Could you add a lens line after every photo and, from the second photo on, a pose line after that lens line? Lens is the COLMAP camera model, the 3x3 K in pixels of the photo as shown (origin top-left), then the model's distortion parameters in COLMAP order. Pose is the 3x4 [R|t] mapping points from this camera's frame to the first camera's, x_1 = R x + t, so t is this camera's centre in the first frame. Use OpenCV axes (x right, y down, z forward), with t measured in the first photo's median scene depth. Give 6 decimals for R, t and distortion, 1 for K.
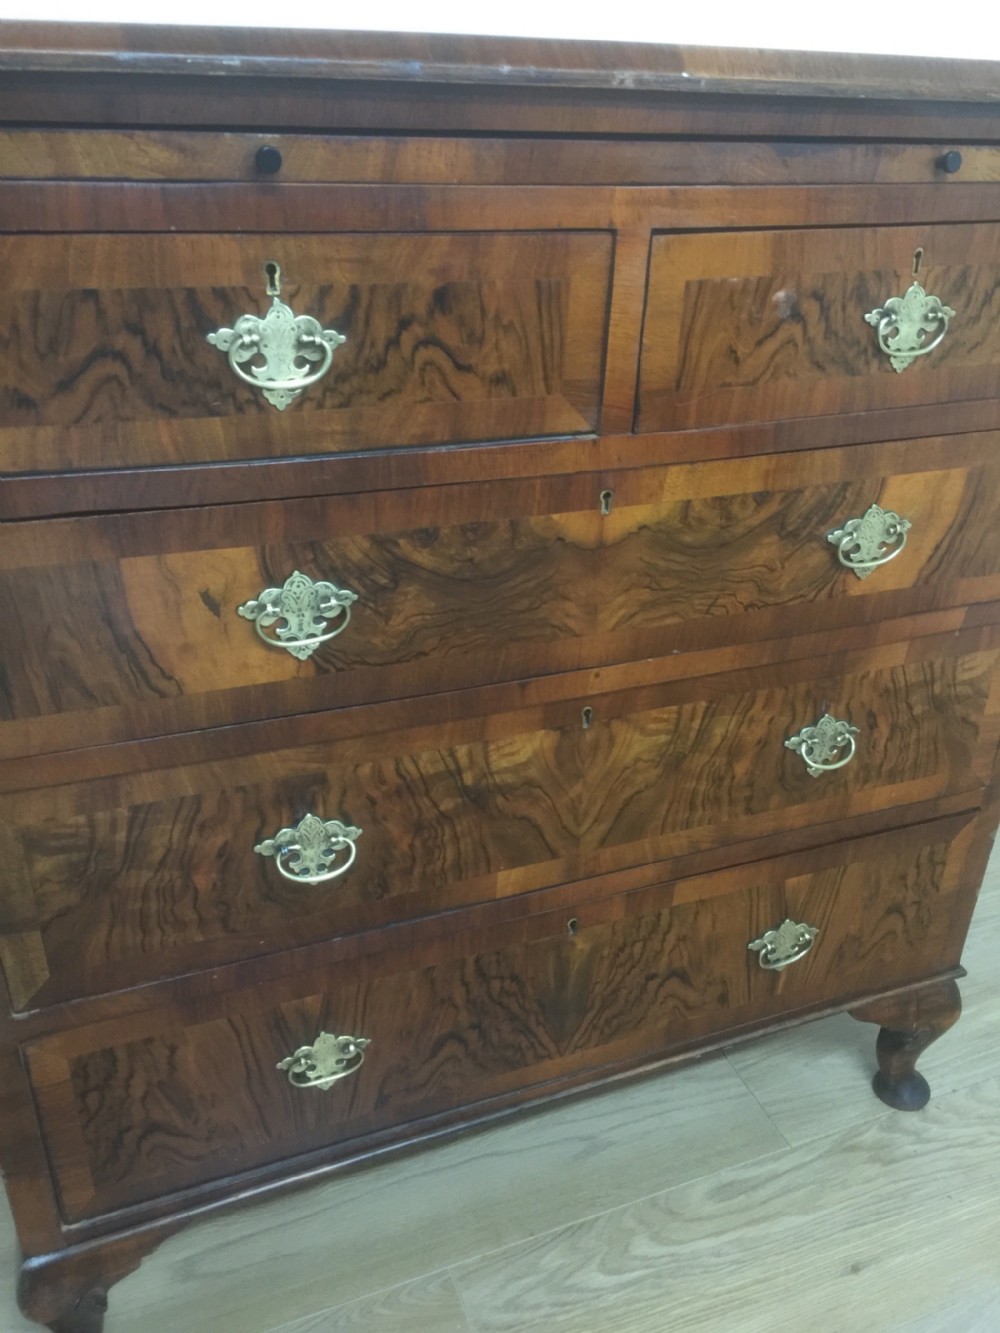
lens RADIAL K [[1138.9, 0, 502.9], [0, 1138.9, 662.3], [0, 0, 1]] dist [0.084701, -0.113200]
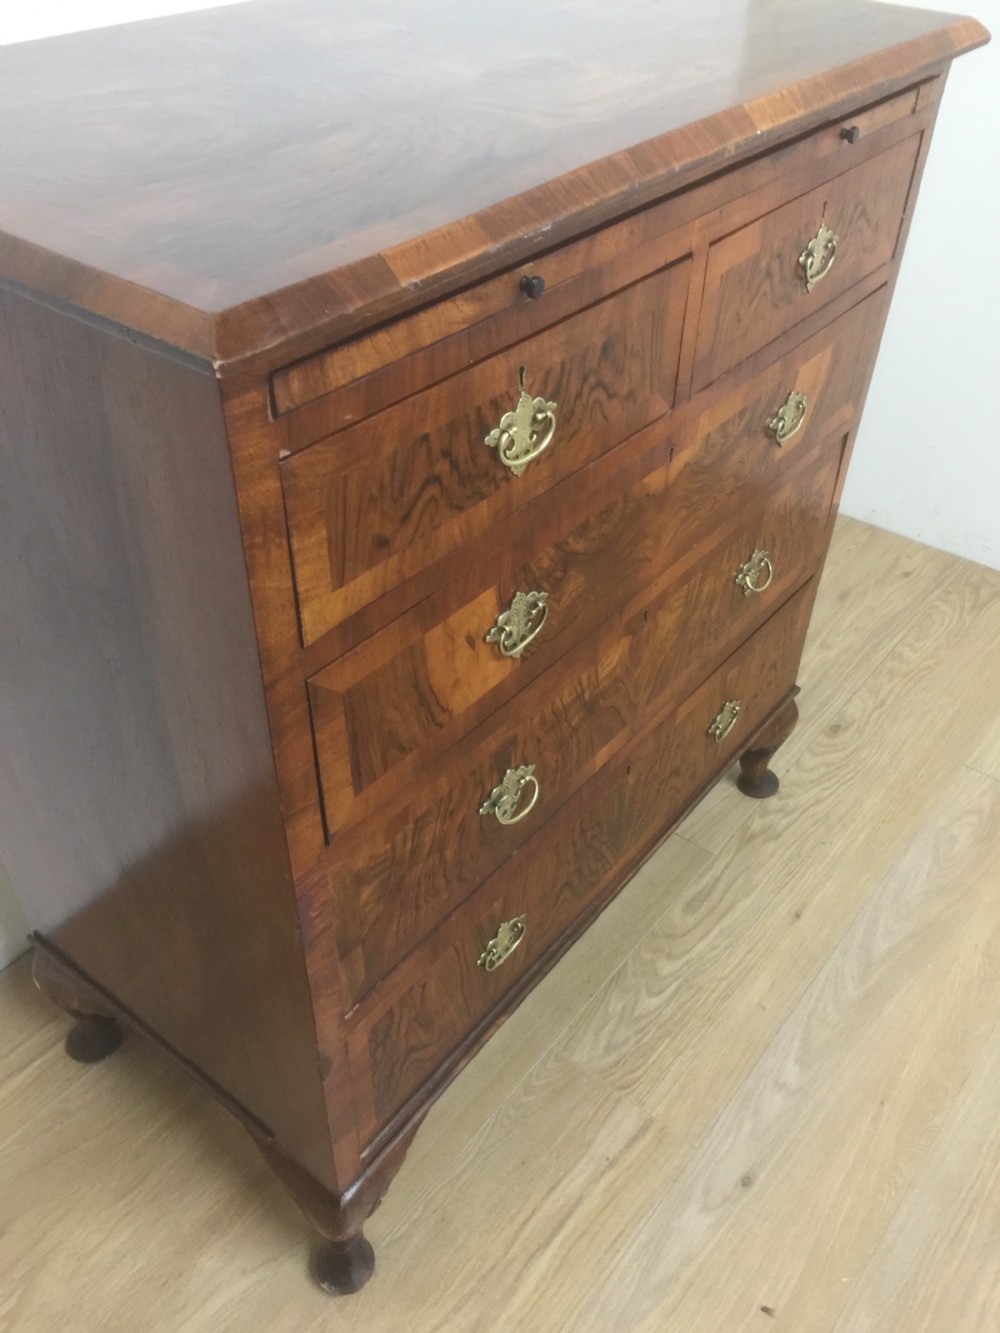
lens RADIAL K [[1143.0, 0, 498.1], [0, 1143.0, 660.9], [0, 0, 1]] dist [0.073621, -0.091756]
pose [[0.866898, -0.329963, 0.373648, -0.578597], [0.246382, 0.935227, 0.254256, -0.278406], [-0.433341, -0.128353, 0.892043, -0.059357]]
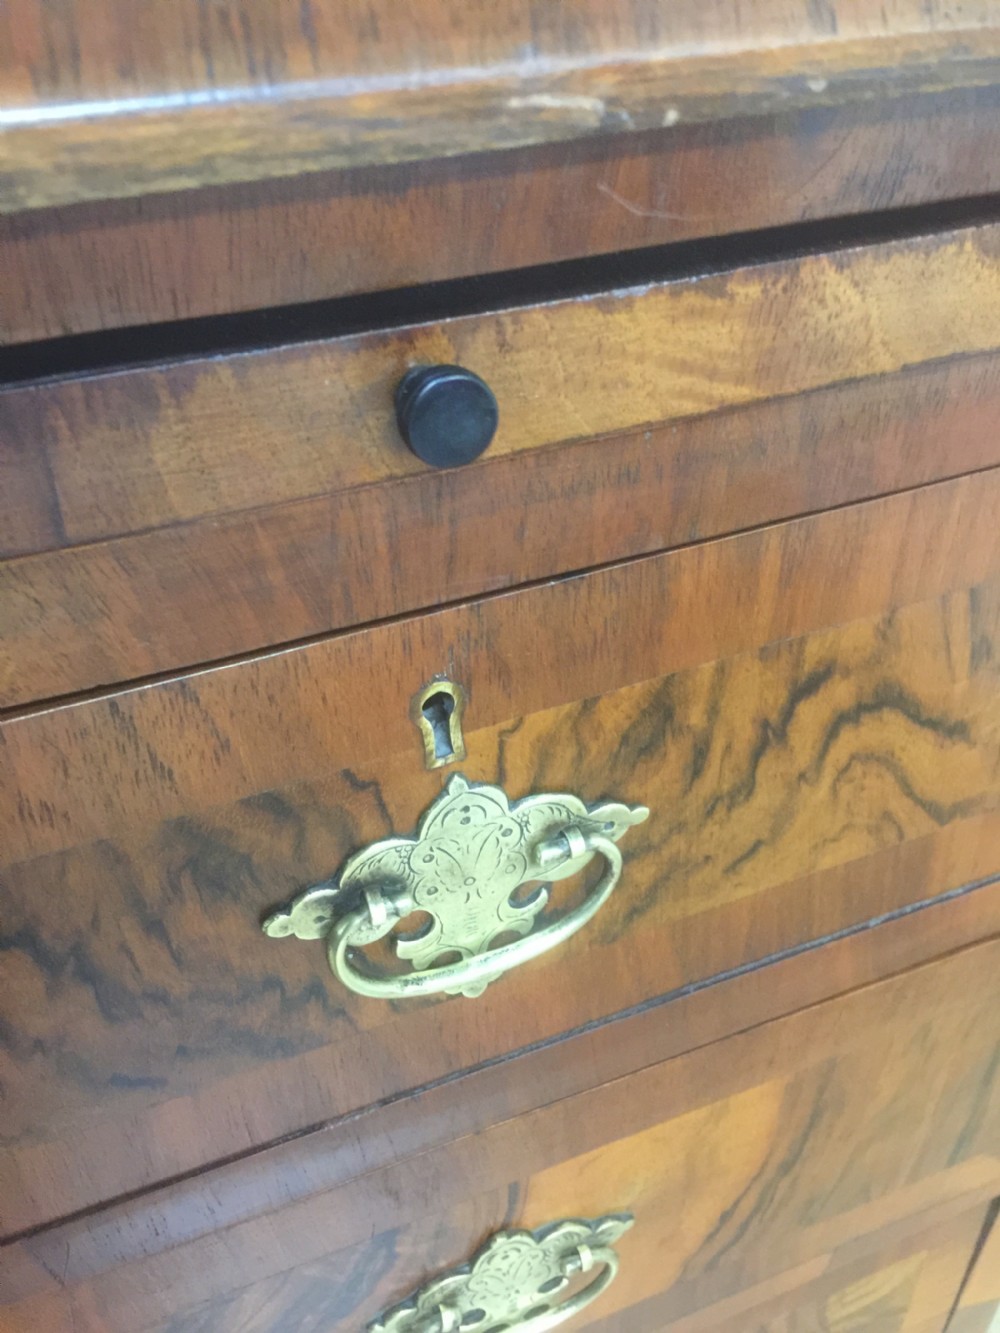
lens RADIAL K [[1191.7, 0, 500.0], [0, 1191.7, 666.5], [0, 0, 1]] dist [0.006699, 0.000195]
pose [[0.997809, -0.047962, -0.045566, 0.365111], [0.054643, 0.985770, 0.158972, -0.380191], [0.037293, -0.161114, 0.986231, 0.707549]]
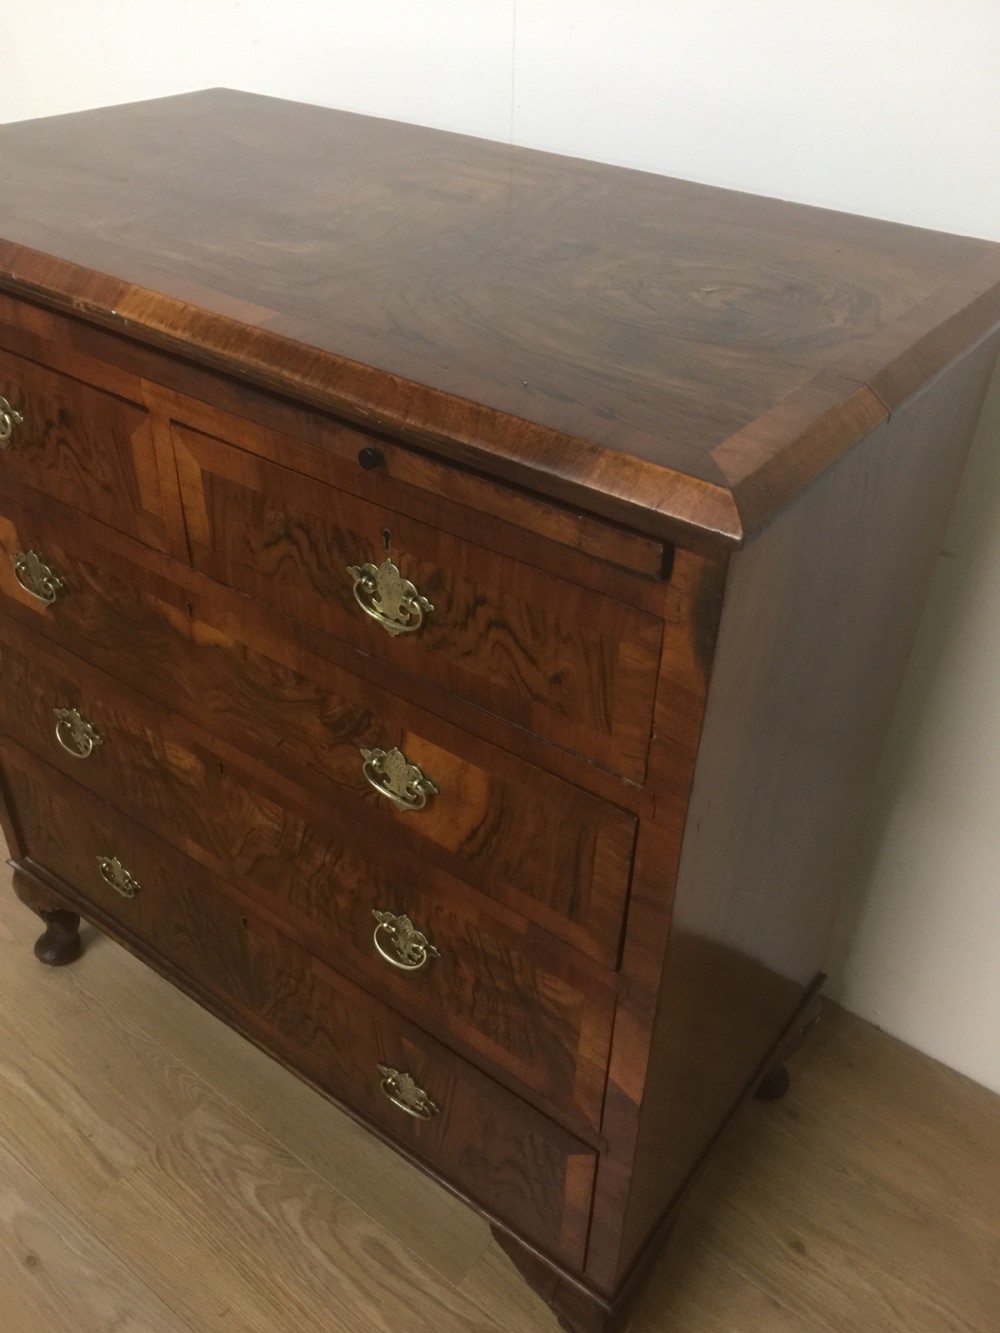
lens RADIAL K [[1138.9, 0, 502.9], [0, 1138.9, 662.3], [0, 0, 1]] dist [0.084701, -0.113200]
pose [[0.518754, 0.484634, -0.704290, 1.074289], [-0.412375, 0.863478, 0.290434, -0.547595], [0.748893, 0.139768, 0.647784, 0.445030]]
